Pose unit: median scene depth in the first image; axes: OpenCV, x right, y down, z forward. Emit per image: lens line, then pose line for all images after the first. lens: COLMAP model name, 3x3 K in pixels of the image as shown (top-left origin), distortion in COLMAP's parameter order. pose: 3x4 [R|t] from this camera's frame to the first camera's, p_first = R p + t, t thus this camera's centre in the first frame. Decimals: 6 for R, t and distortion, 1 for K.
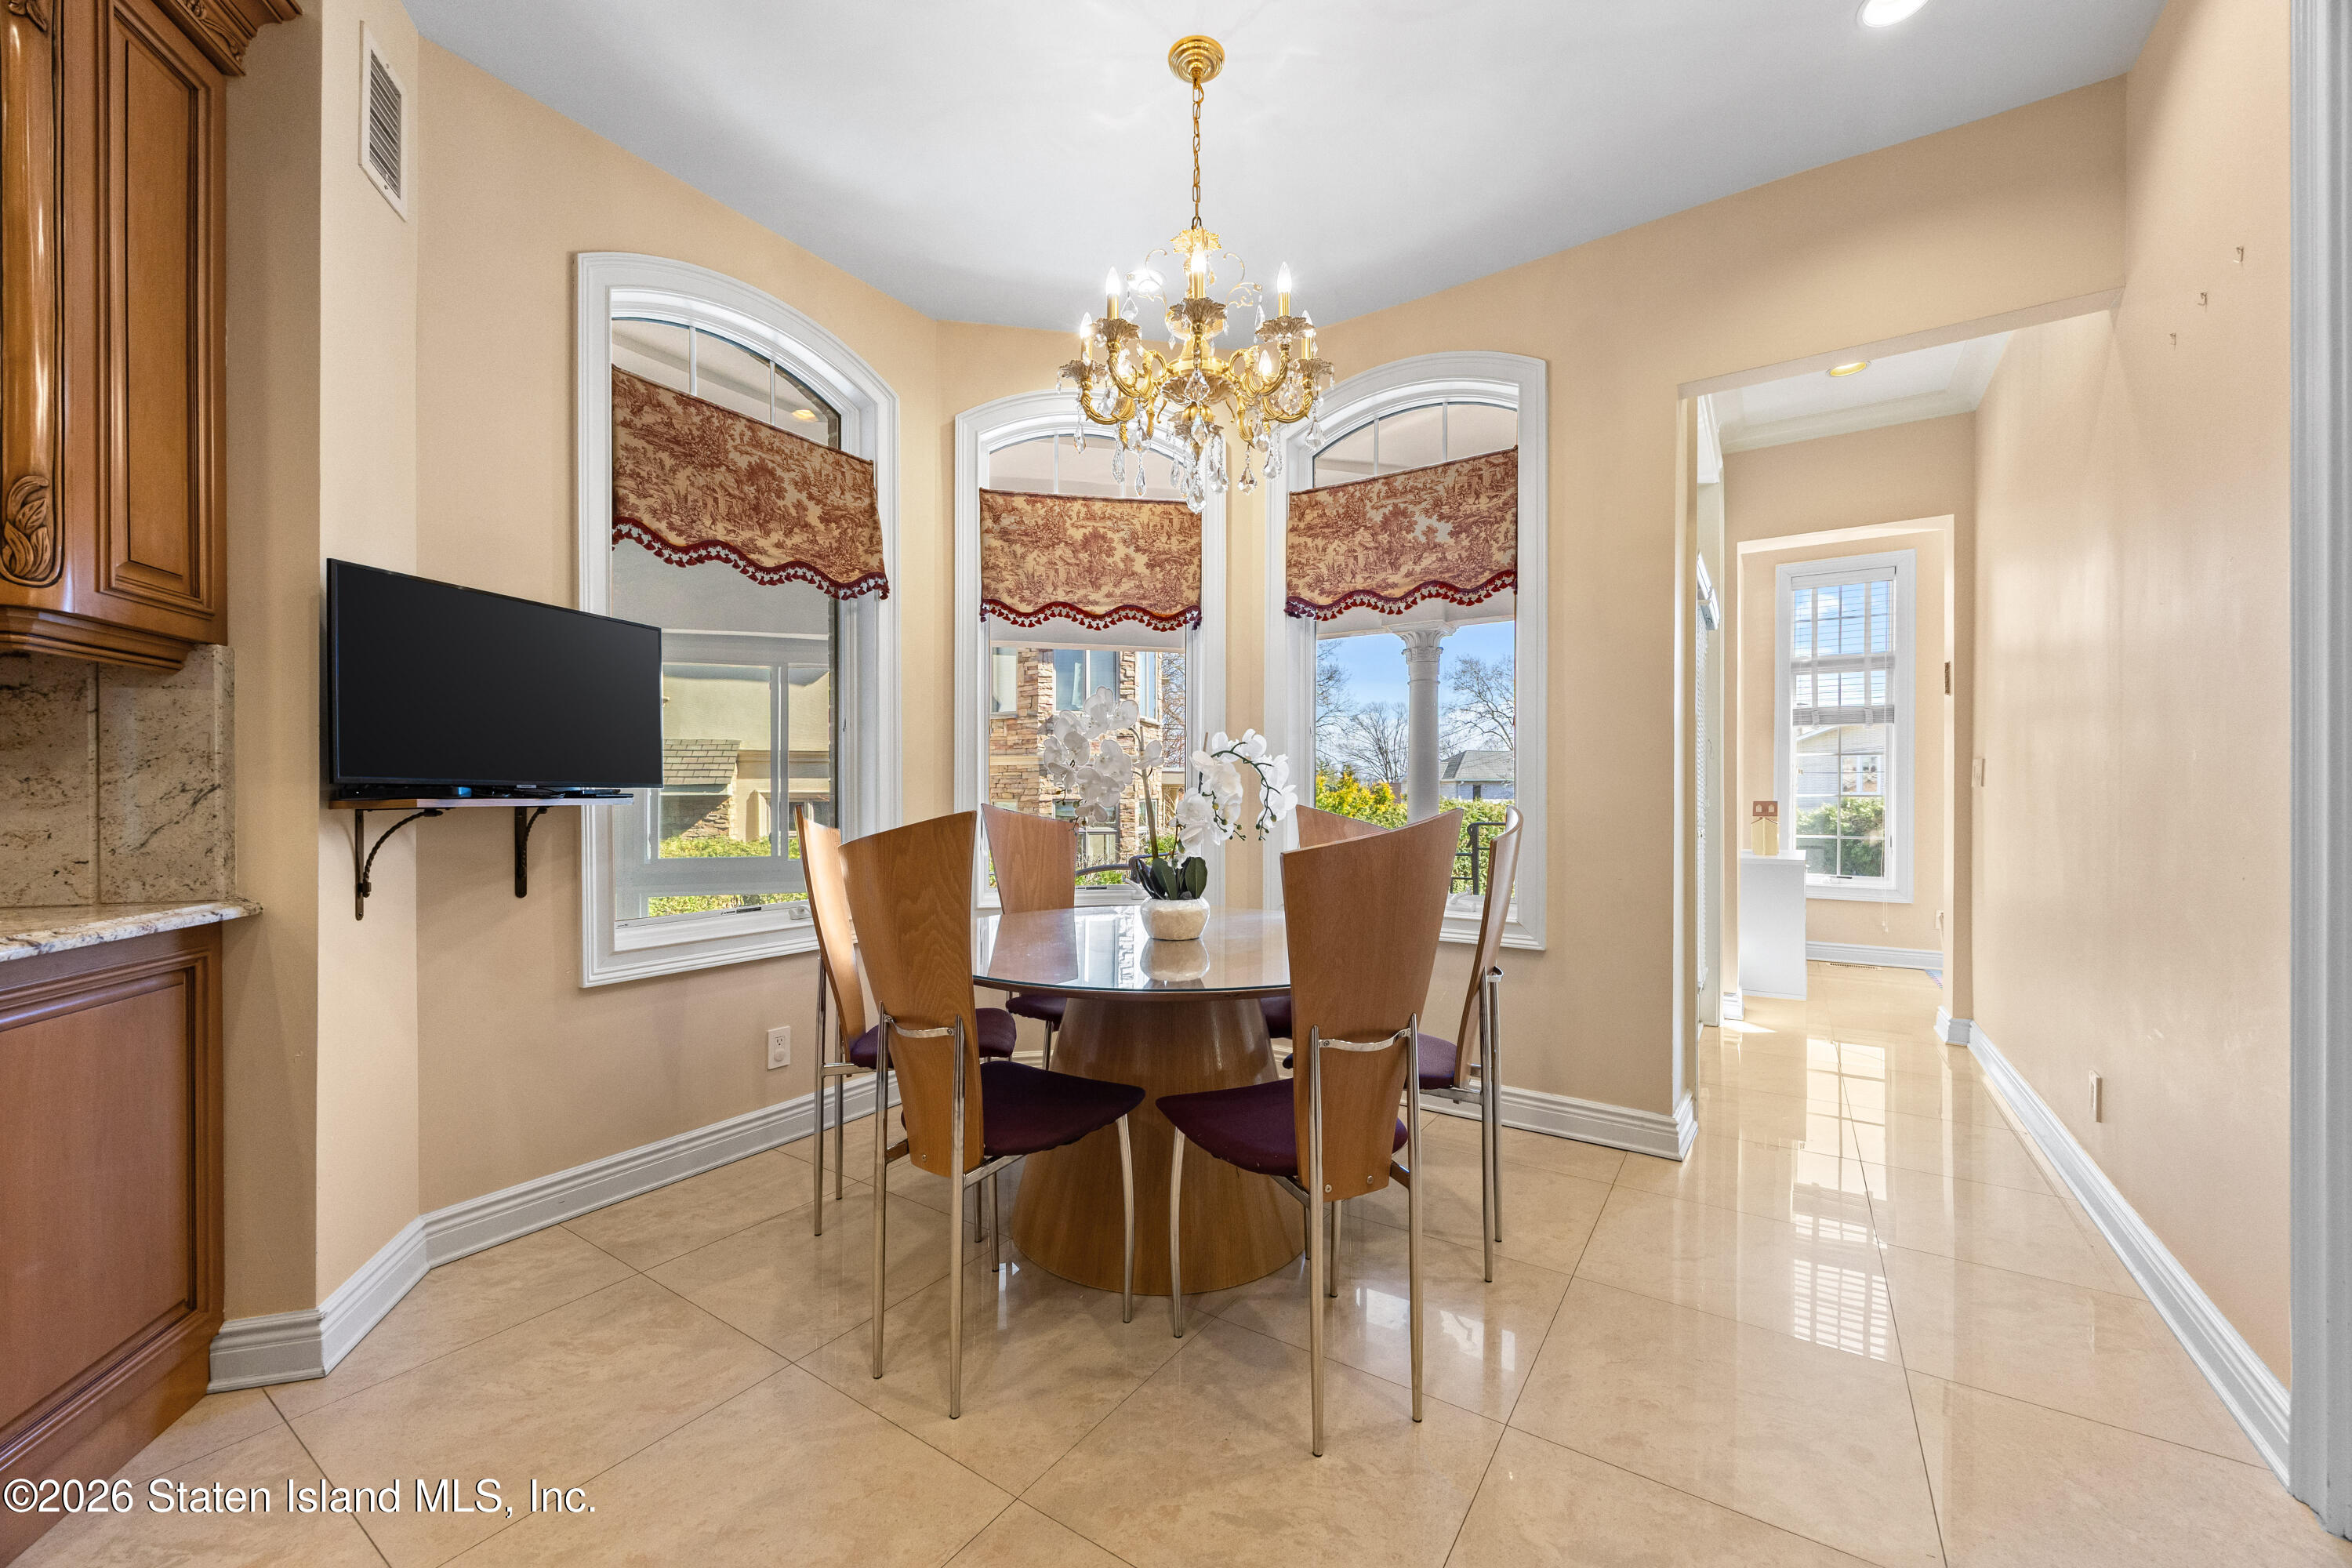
lens RADIAL K [[899.0, 0, 1178.8], [0, 899.0, 803.2], [0, 0, 1]] dist [-0.005366, 0.001123]
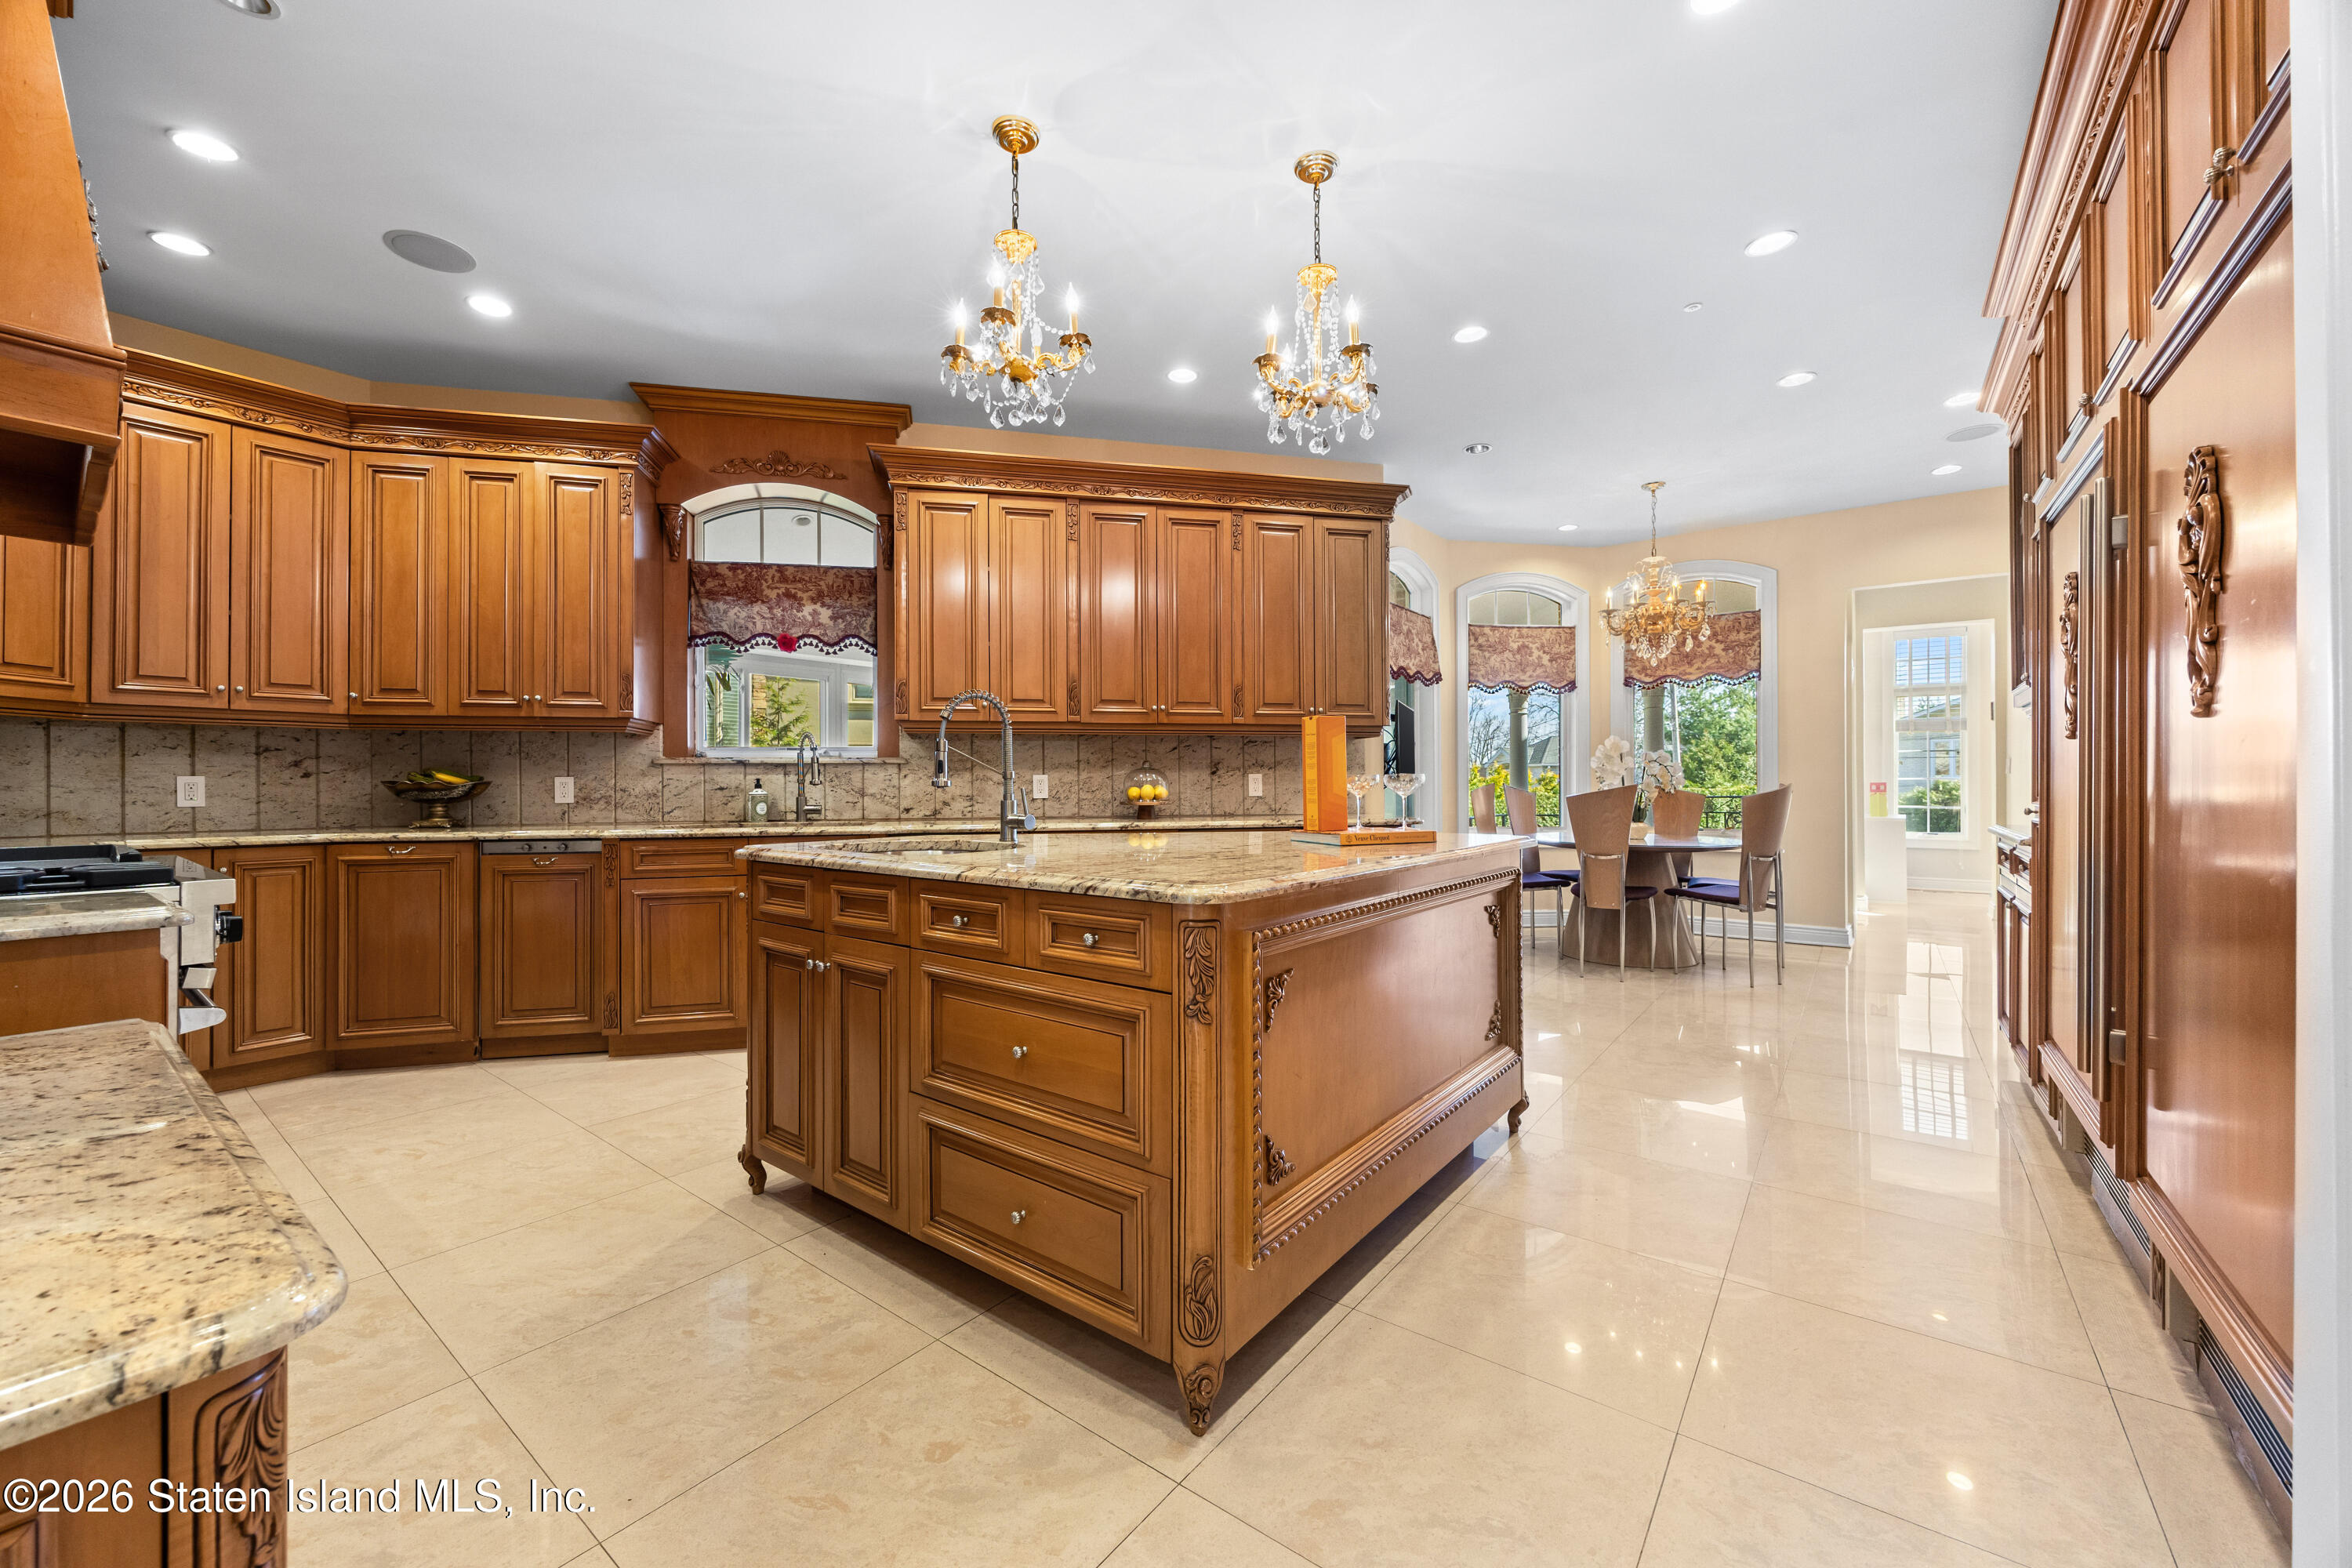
lens RADIAL K [[899.0, 0, 1171.9], [0, 899.0, 778.4], [0, 0, 1]] dist [-0.005366, 0.001123]
pose [[0.997582, -0.002246, -0.069463, -2.063725], [0.001303, 0.999906, -0.013624, 0.042188], [0.069487, 0.013500, 0.997492, -2.850472]]
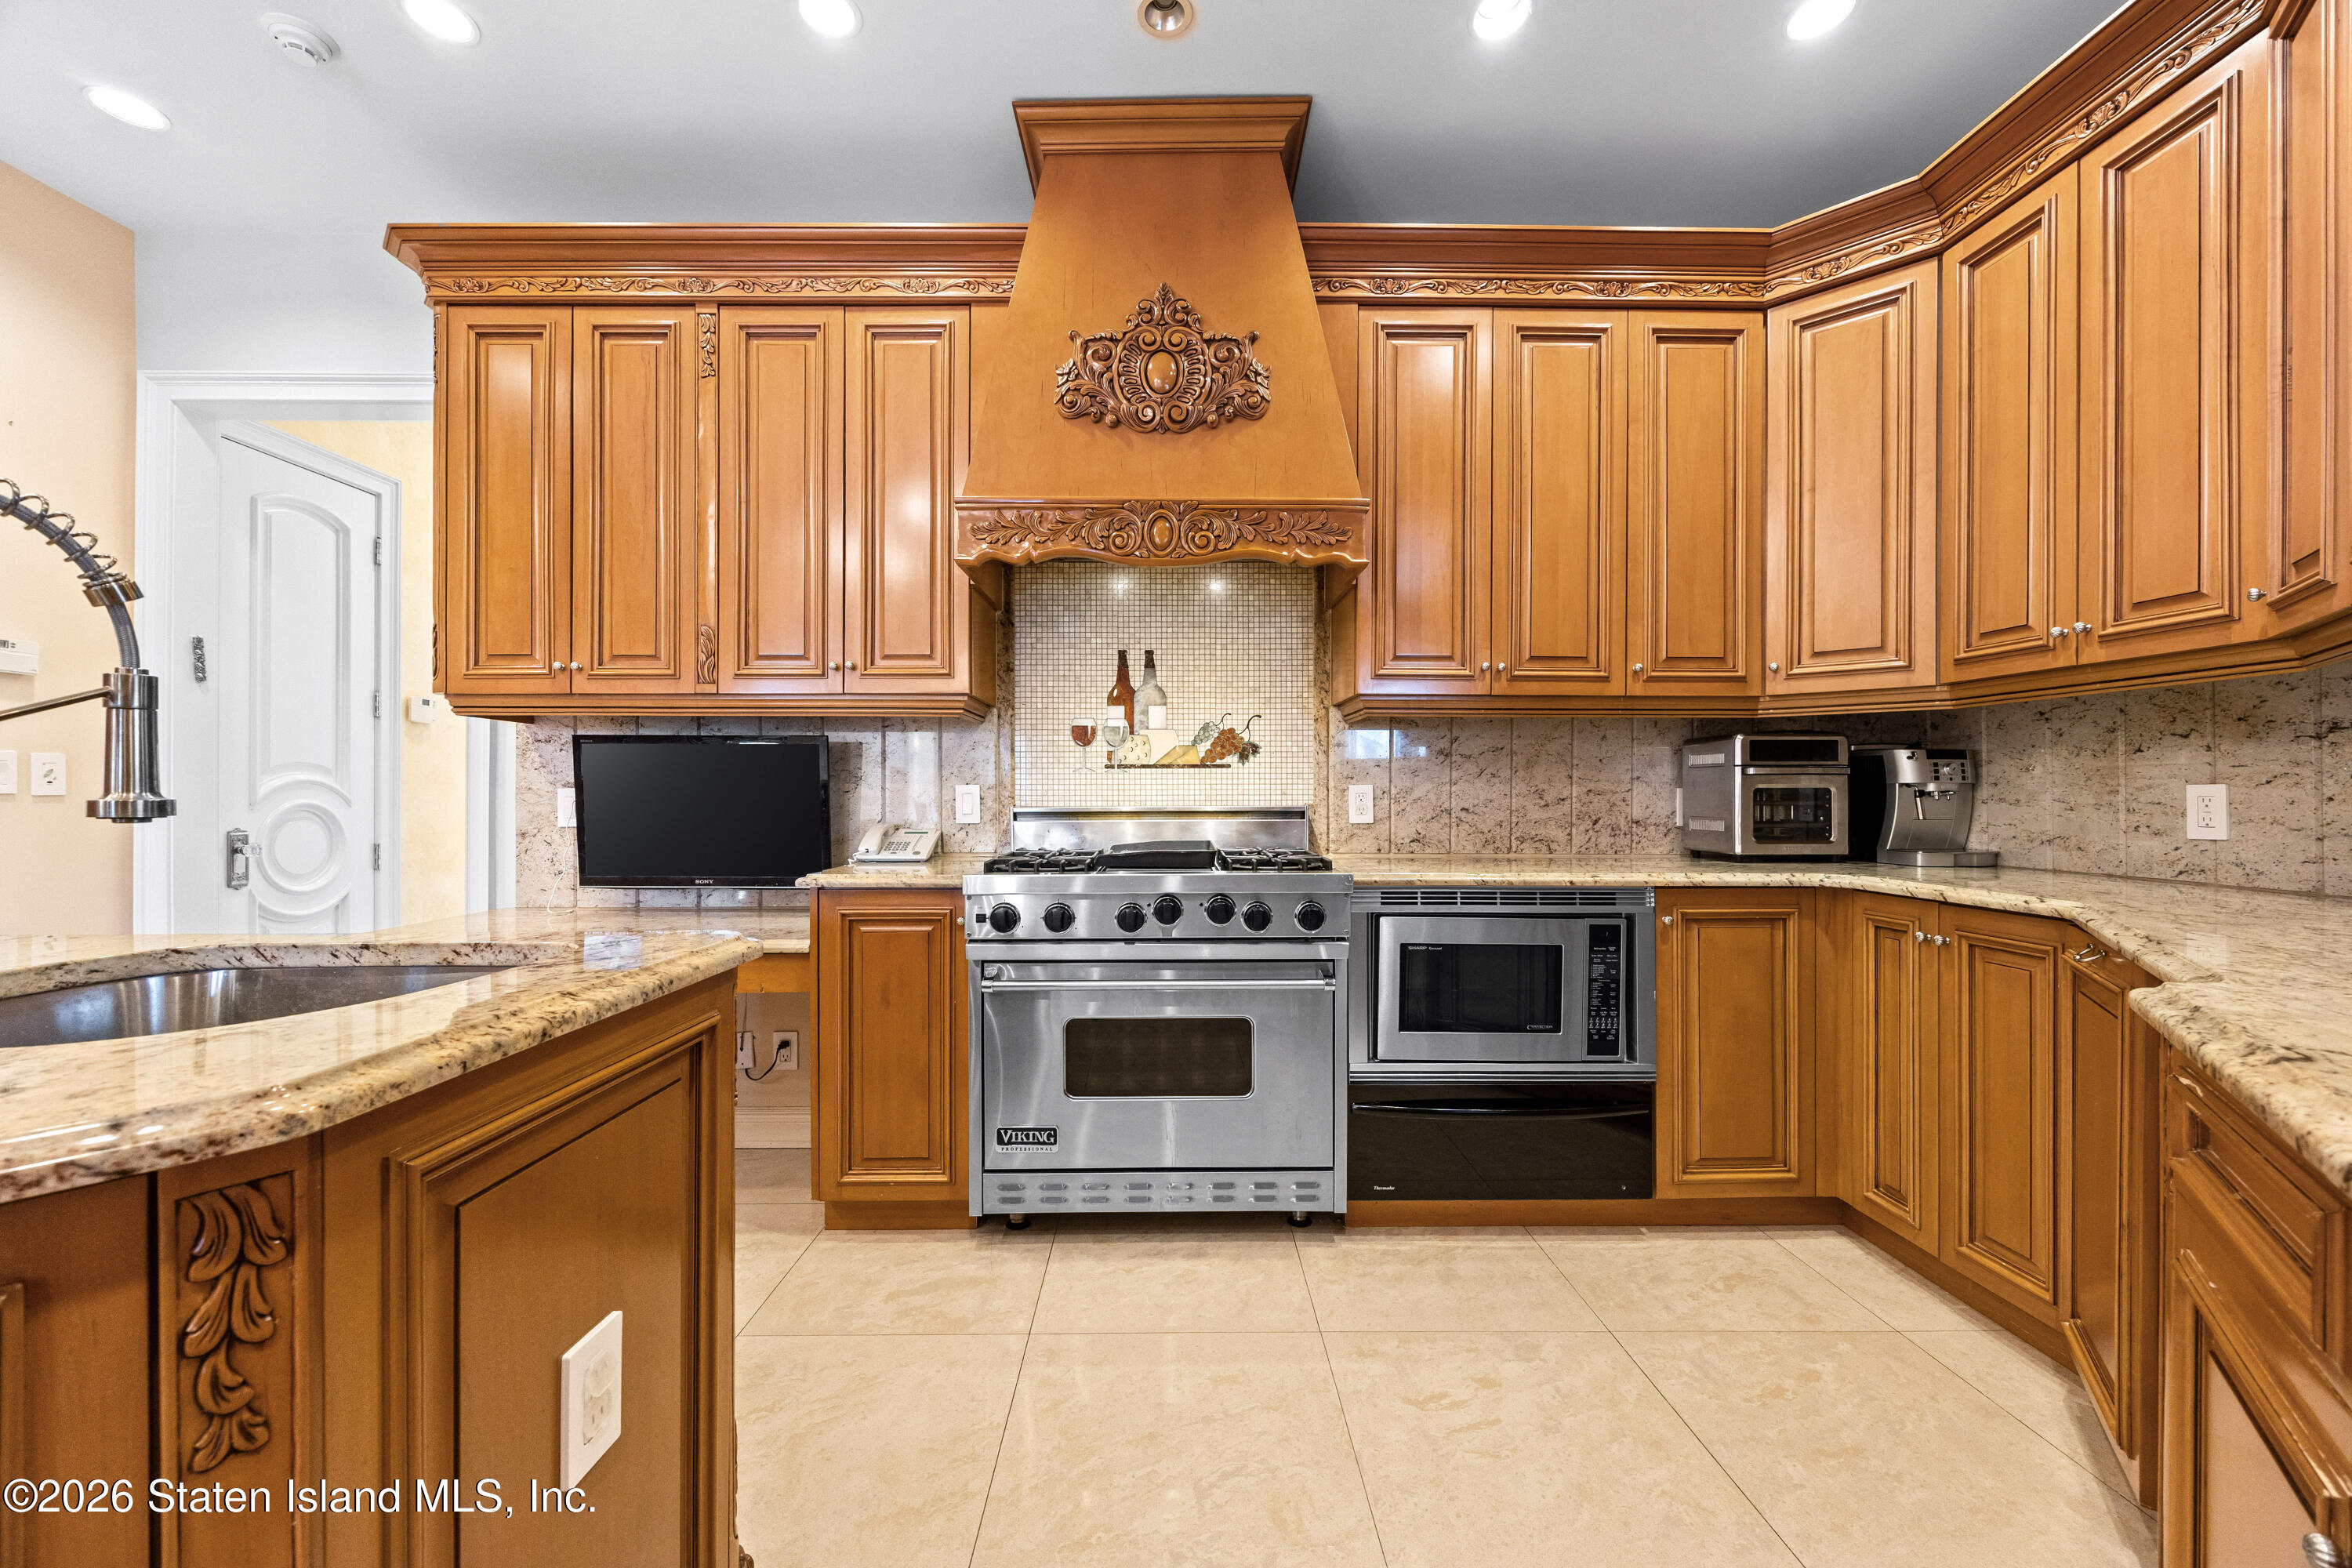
lens RADIAL K [[899.0, 0, 1167.2], [0, 899.0, 786.3], [0, 0, 1]] dist [-0.005366, 0.001123]
pose [[-0.827072, -0.003070, -0.562088, -2.962515], [-0.005778, 0.999979, 0.003040, 0.001341], [0.562066, 0.005762, -0.827072, 0.064887]]
